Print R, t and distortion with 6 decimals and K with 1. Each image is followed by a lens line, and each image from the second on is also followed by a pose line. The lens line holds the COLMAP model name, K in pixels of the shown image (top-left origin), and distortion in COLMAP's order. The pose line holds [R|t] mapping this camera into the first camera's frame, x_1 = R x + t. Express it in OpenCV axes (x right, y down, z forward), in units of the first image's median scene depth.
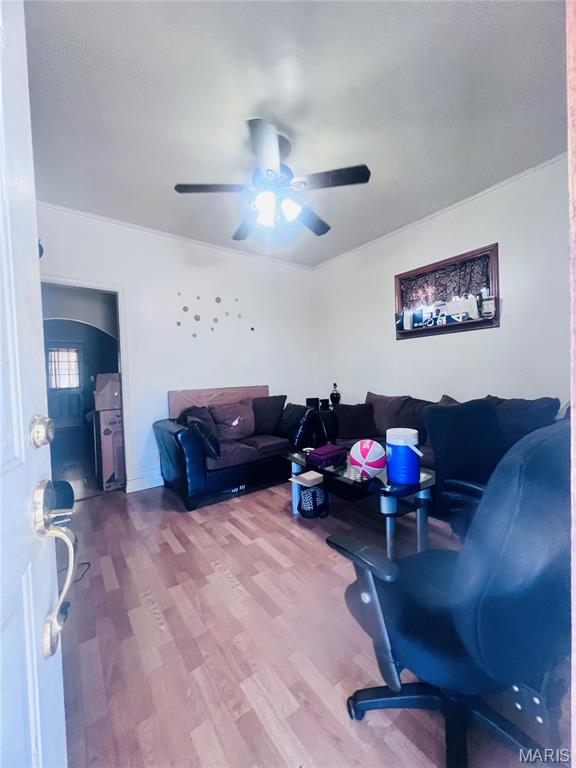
lens RADIAL K [[309.2, 0, 285.5], [0, 309.2, 382.3], [0, 0, 1]] dist [-0.001707, -0.000022]
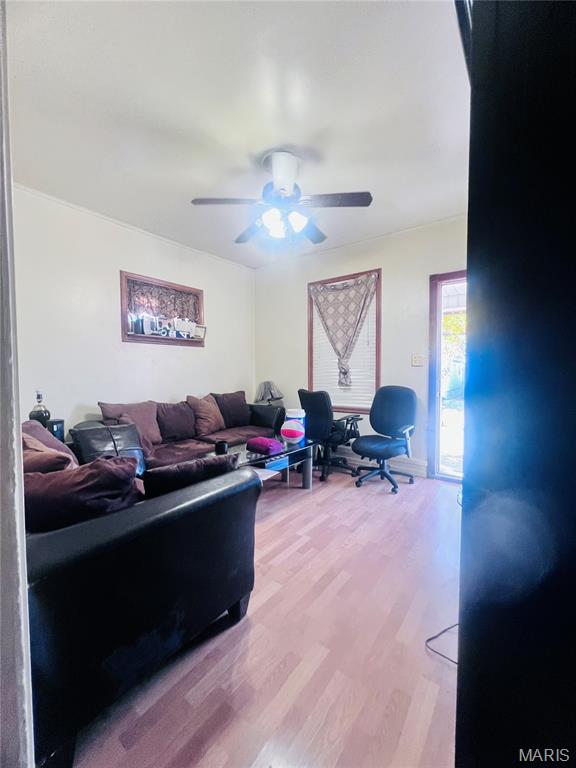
lens RADIAL K [[309.2, 0, 285.6], [0, 309.2, 384.6], [0, 0, 1]] dist [-0.001707, -0.000022]
pose [[-0.280284, -0.018418, 0.959740, -0.863015], [0.031390, 0.999105, 0.028340, -0.027531], [-0.959404, 0.038069, -0.279455, 1.051151]]
